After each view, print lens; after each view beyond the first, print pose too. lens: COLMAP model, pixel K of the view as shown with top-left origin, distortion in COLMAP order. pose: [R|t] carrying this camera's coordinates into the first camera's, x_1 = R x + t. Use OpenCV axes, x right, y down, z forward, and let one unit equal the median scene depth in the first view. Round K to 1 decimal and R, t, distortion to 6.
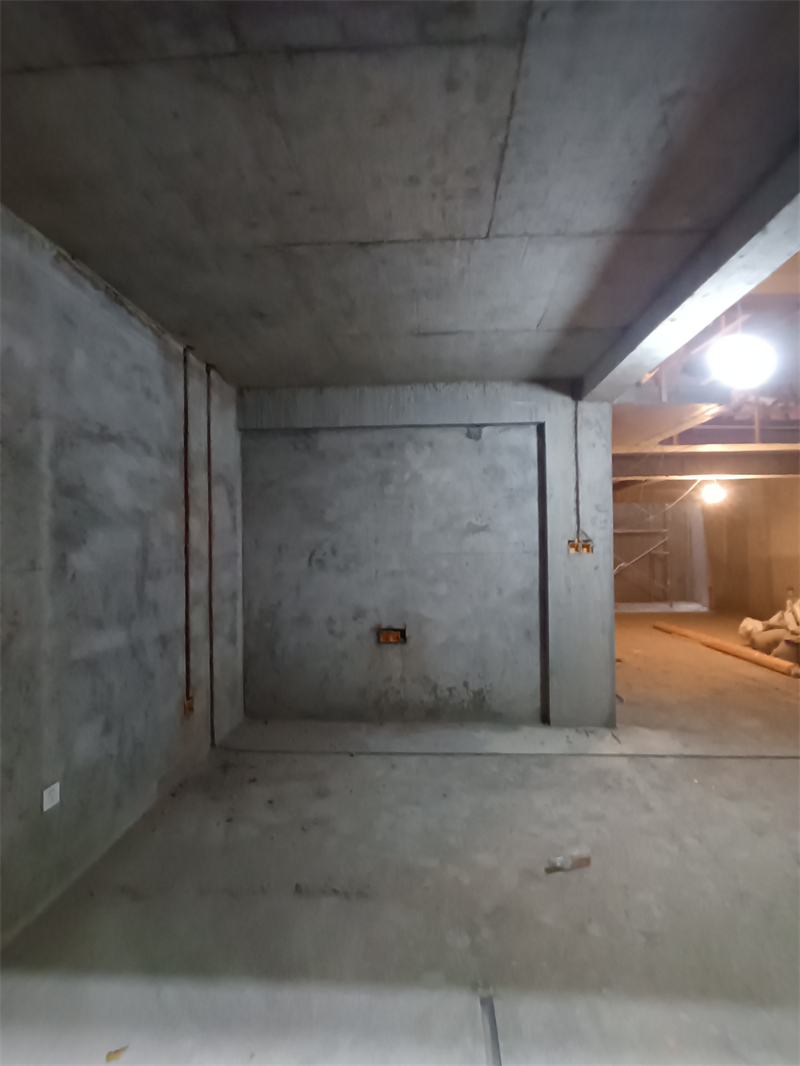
lens RADIAL K [[491.7, 0, 405.1], [0, 491.7, 537.8], [0, 0, 1]] dist [-0.000088, 0.000780]
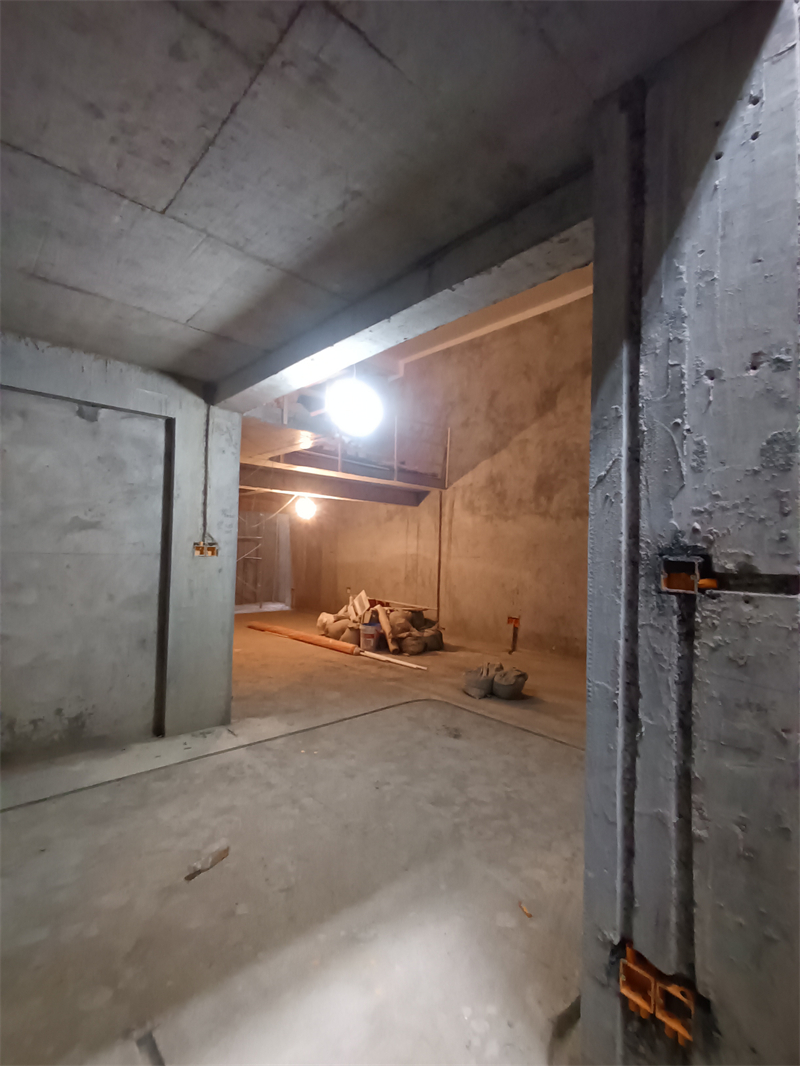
lens RADIAL K [[491.7, 0, 405.1], [0, 491.7, 537.8], [0, 0, 1]] dist [-0.000088, 0.000780]
pose [[0.694669, 0.047710, 0.717746, -0.113264], [-0.040264, 0.998813, -0.027423, 0.007262], [-0.718202, -0.009850, 0.695765, 0.011335]]
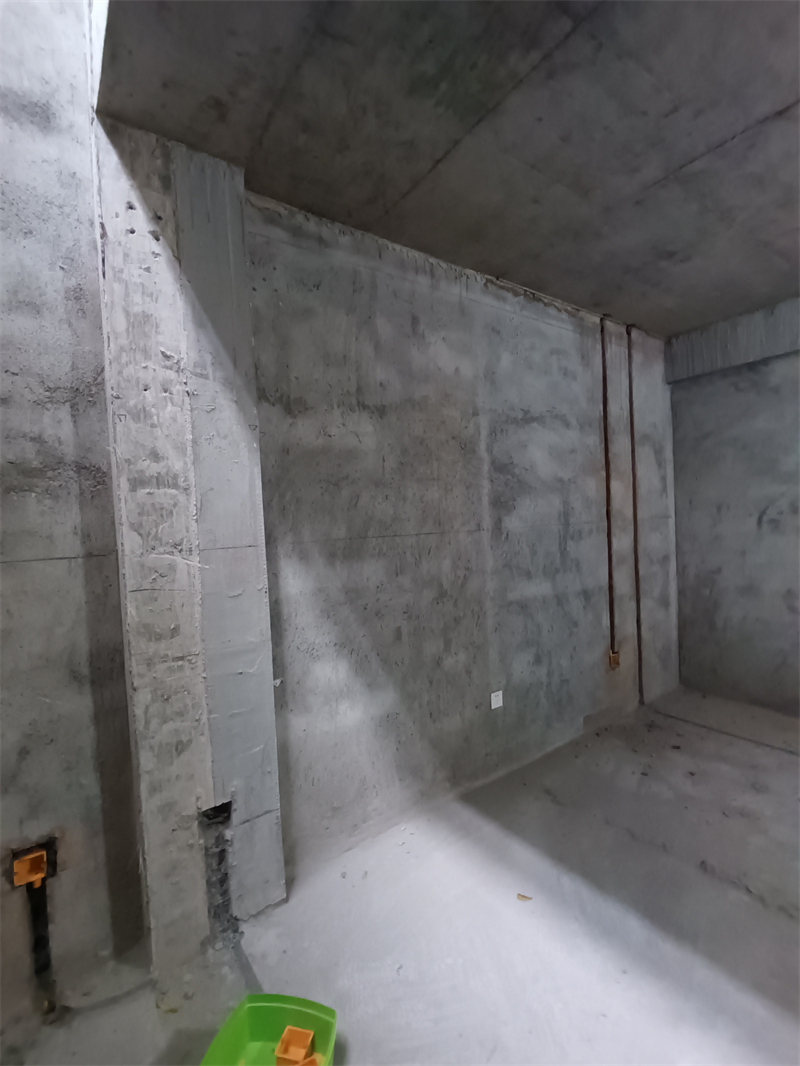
lens RADIAL K [[491.7, 0, 405.1], [0, 491.7, 537.8], [0, 0, 1]] dist [-0.000088, 0.000780]
pose [[0.623596, 0.007235, -0.781713, 0.095942], [0.047509, 0.997758, 0.047134, 0.007665], [0.780302, -0.066531, 0.621854, 0.003038]]
